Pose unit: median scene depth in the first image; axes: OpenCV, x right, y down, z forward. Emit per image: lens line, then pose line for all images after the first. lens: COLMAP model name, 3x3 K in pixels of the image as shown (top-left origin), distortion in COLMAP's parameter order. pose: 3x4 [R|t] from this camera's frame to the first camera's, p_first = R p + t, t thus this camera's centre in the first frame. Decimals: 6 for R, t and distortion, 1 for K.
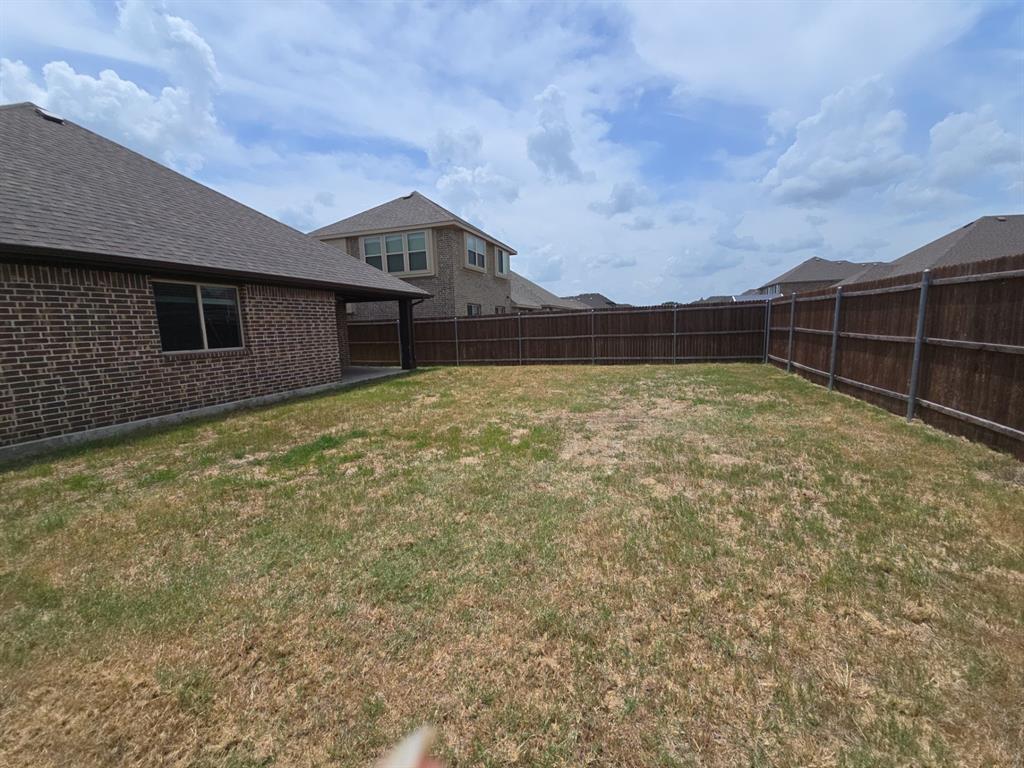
lens RADIAL K [[417.1, 0, 508.0], [0, 417.1, 387.0], [0, 0, 1]] dist [0.010526, -0.008082]
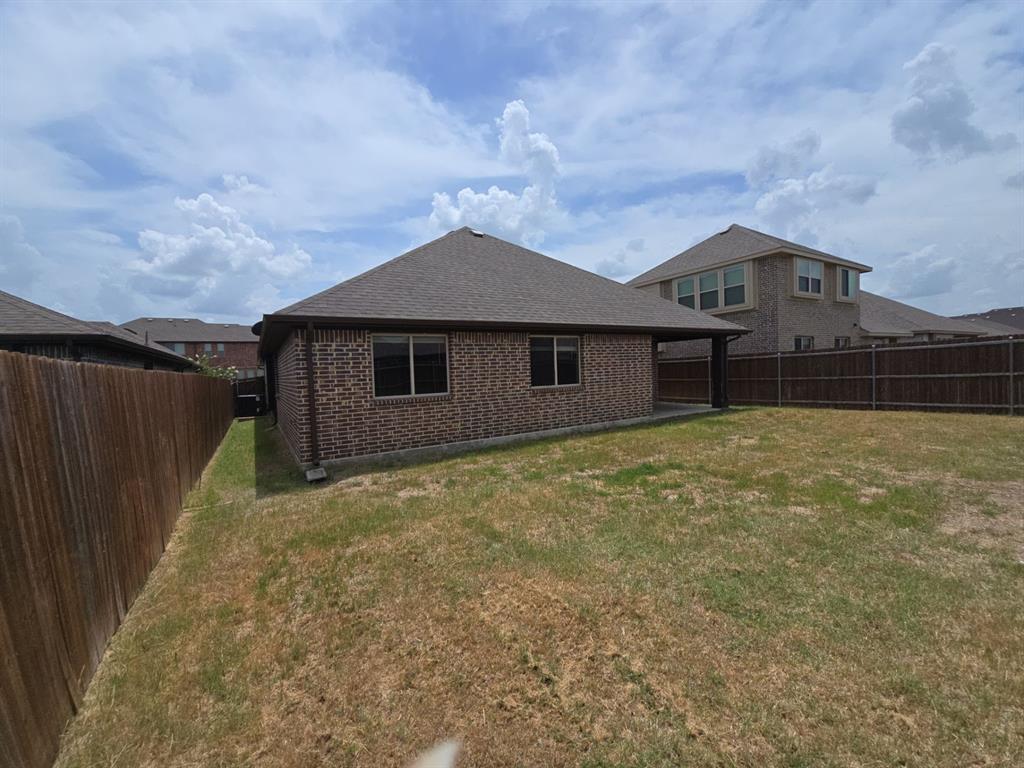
lens RADIAL K [[417.1, 0, 508.0], [0, 417.1, 387.0], [0, 0, 1]] dist [0.010526, -0.008082]
pose [[0.771707, 0.020443, -0.635650, -0.004789], [-0.073580, 0.995641, -0.057308, 0.001588], [0.631708, 0.090997, 0.769847, -0.103420]]
